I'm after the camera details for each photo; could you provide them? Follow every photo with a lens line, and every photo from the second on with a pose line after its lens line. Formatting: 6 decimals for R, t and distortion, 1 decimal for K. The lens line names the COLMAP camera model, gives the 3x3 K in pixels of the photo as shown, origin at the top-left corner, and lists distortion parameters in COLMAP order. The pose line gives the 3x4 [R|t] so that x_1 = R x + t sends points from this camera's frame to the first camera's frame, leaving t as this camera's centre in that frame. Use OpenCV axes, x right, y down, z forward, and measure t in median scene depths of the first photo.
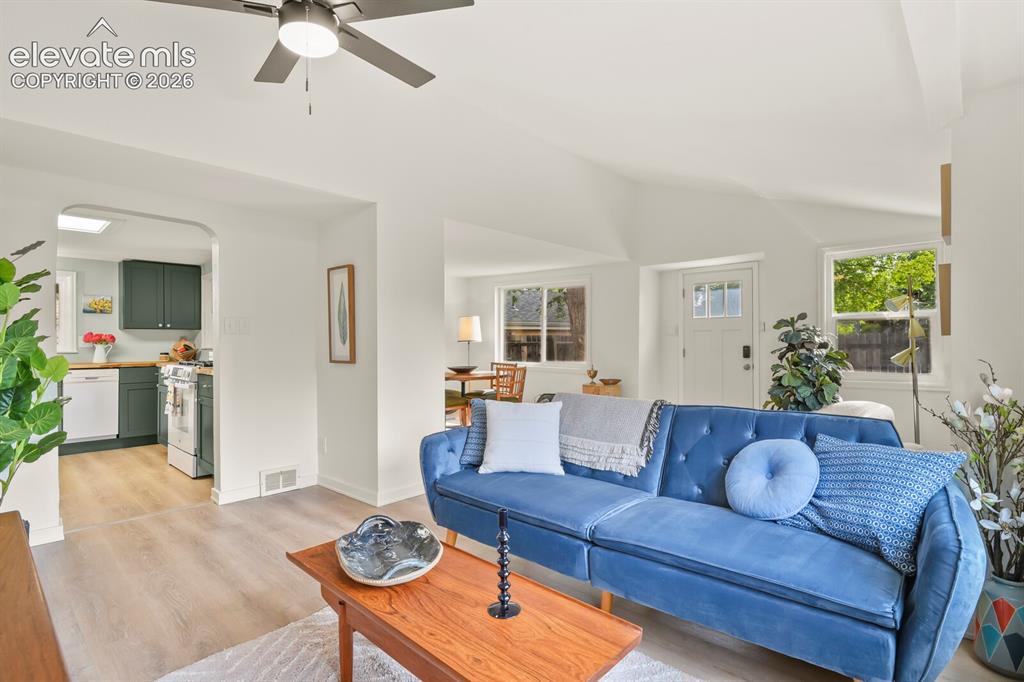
lens RADIAL K [[495.0, 0, 518.0], [0, 495.0, 342.1], [0, 0, 1]] dist [-0.000923, -0.009899]
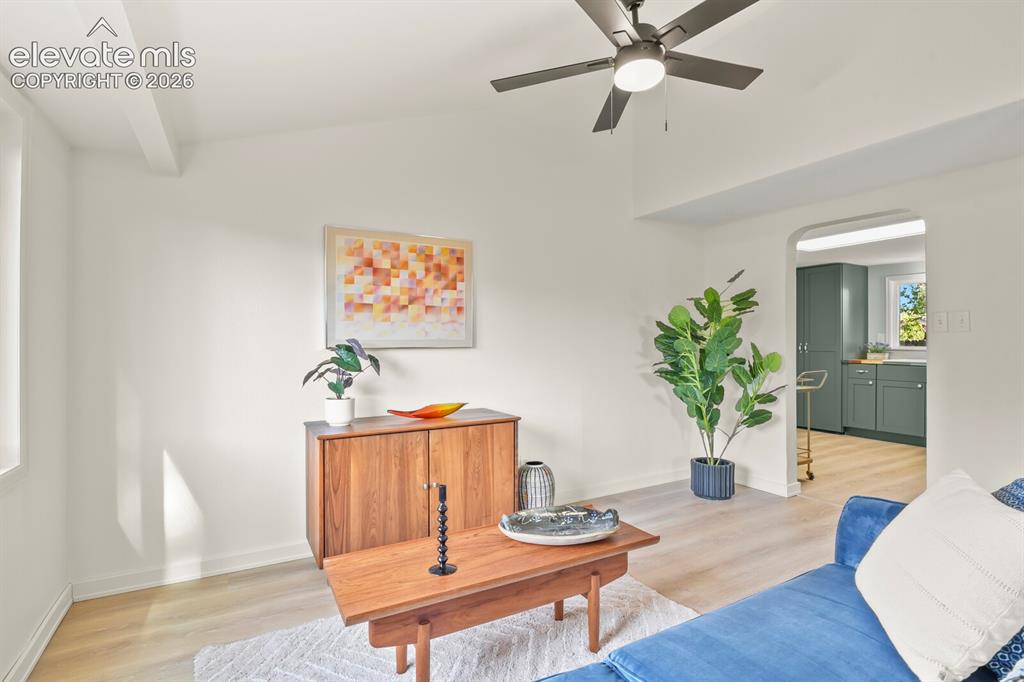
lens RADIAL K [[495.0, 0, 518.0], [0, 495.0, 342.1], [0, 0, 1]] dist [-0.000923, -0.009899]
pose [[-0.307543, 0.005042, -0.951521, 0.252036], [0.004166, 0.999984, 0.003952, -0.004529], [0.951525, -0.002749, -0.307559, 0.366075]]
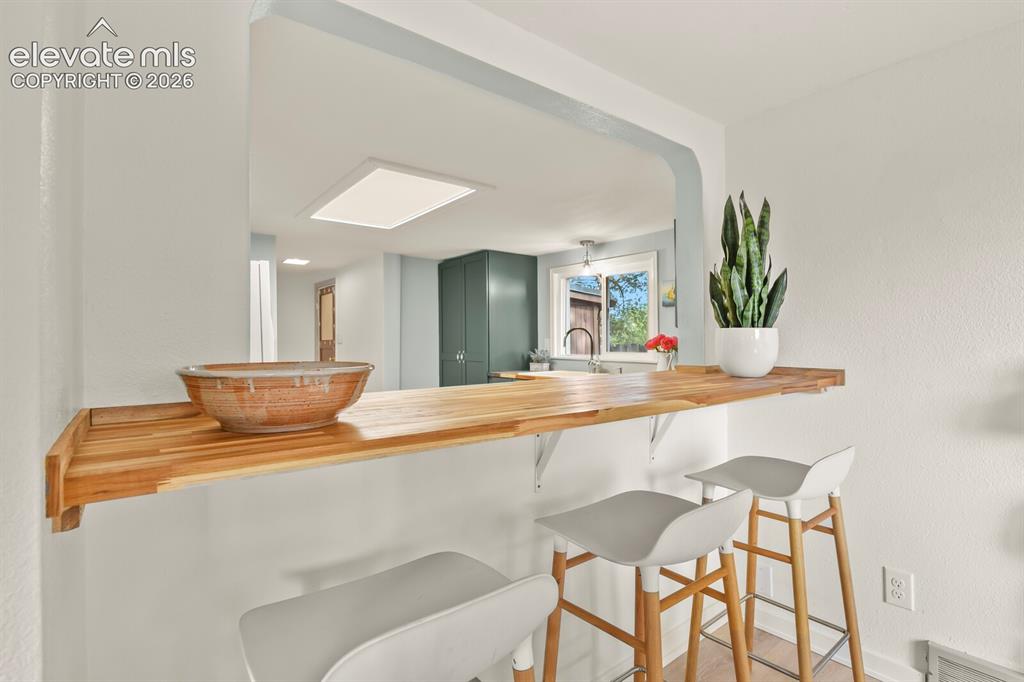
lens RADIAL K [[495.0, 0, 518.0], [0, 495.0, 342.1], [0, 0, 1]] dist [-0.000923, -0.009899]
pose [[-0.158358, 0.003699, -0.987375, -0.147641], [0.006821, 0.999973, 0.002652, -0.012524], [0.987358, -0.006314, -0.158379, 0.882379]]
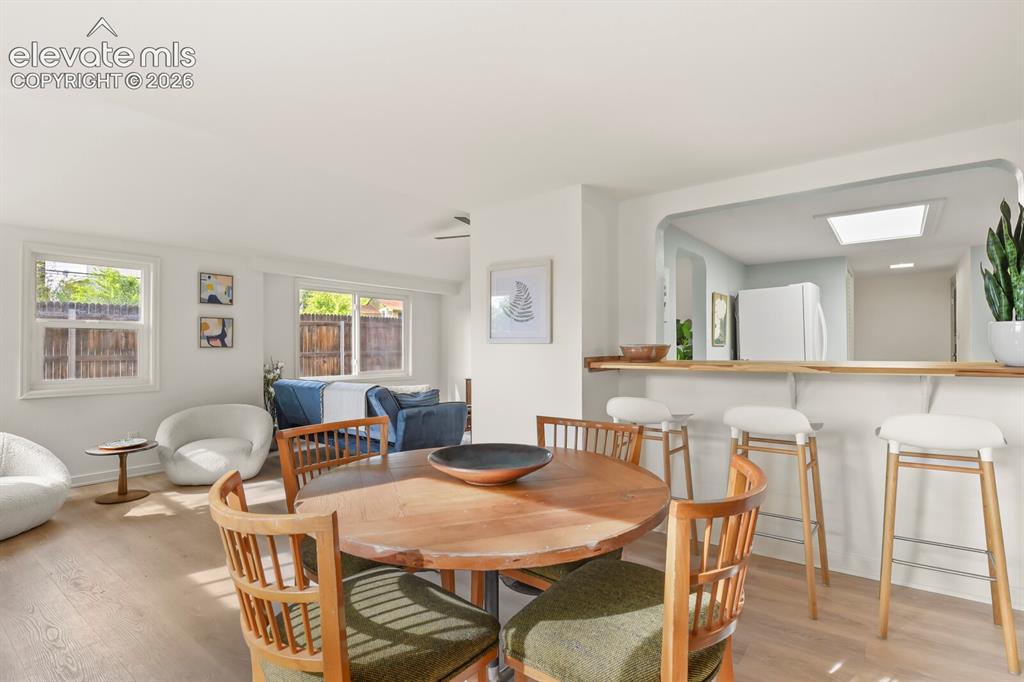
lens RADIAL K [[495.0, 0, 518.0], [0, 495.0, 342.1], [0, 0, 1]] dist [-0.000923, -0.009899]
pose [[-0.996523, 0.008399, -0.082889, -0.103396], [0.009110, 0.999925, -0.008201, -0.005558], [0.082813, -0.008927, -0.996525, 1.292272]]
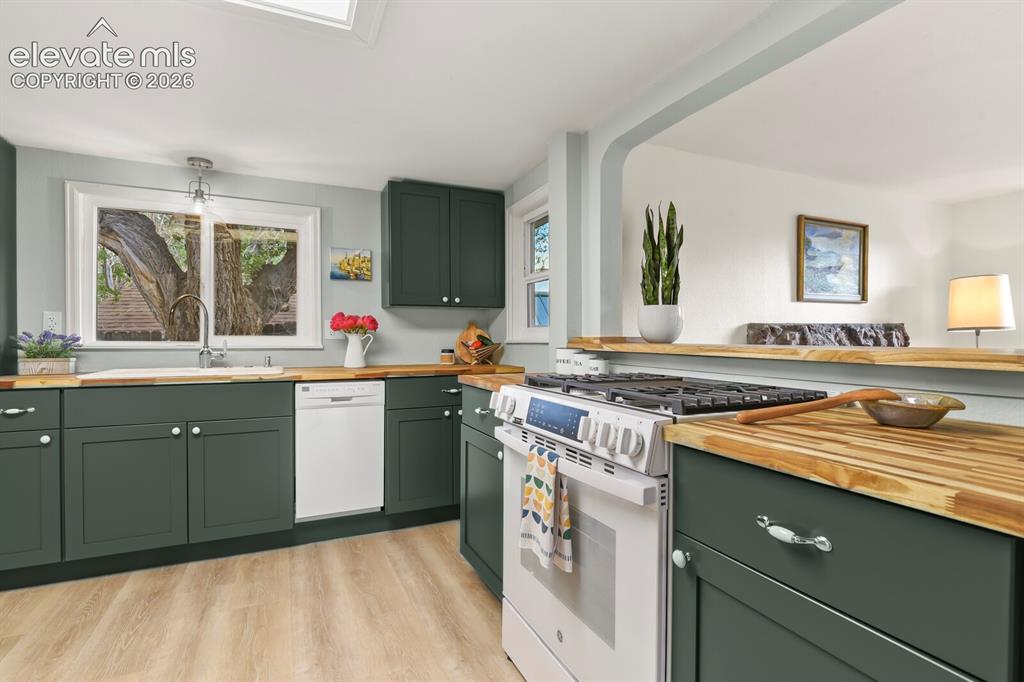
lens RADIAL K [[495.0, 0, 518.0], [0, 495.0, 342.1], [0, 0, 1]] dist [-0.000923, -0.009899]
pose [[0.924998, 0.004572, -0.379944, -0.449723], [-0.000708, 0.999947, 0.010310, 0.007462], [0.379971, -0.009268, 0.924952, 0.533041]]
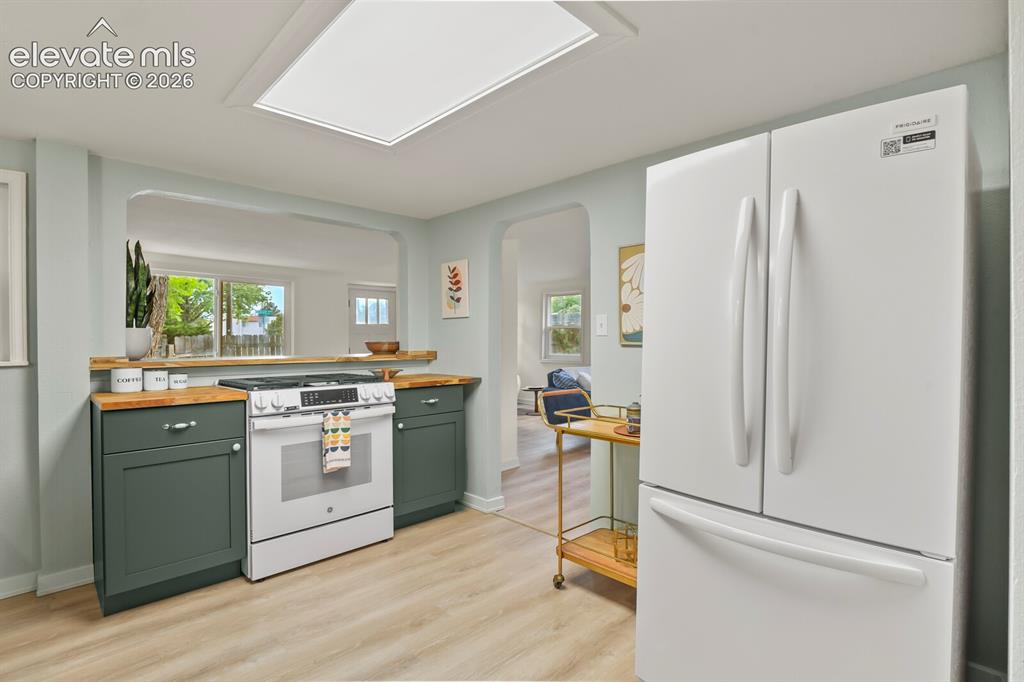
lens RADIAL K [[495.0, 0, 518.0], [0, 495.0, 342.1], [0, 0, 1]] dist [-0.000923, -0.009899]
pose [[0.050873, -0.005707, 0.998689, -0.977246], [0.003044, 0.999980, 0.005560, -0.007114], [-0.998700, 0.002757, 0.050890, 0.560718]]
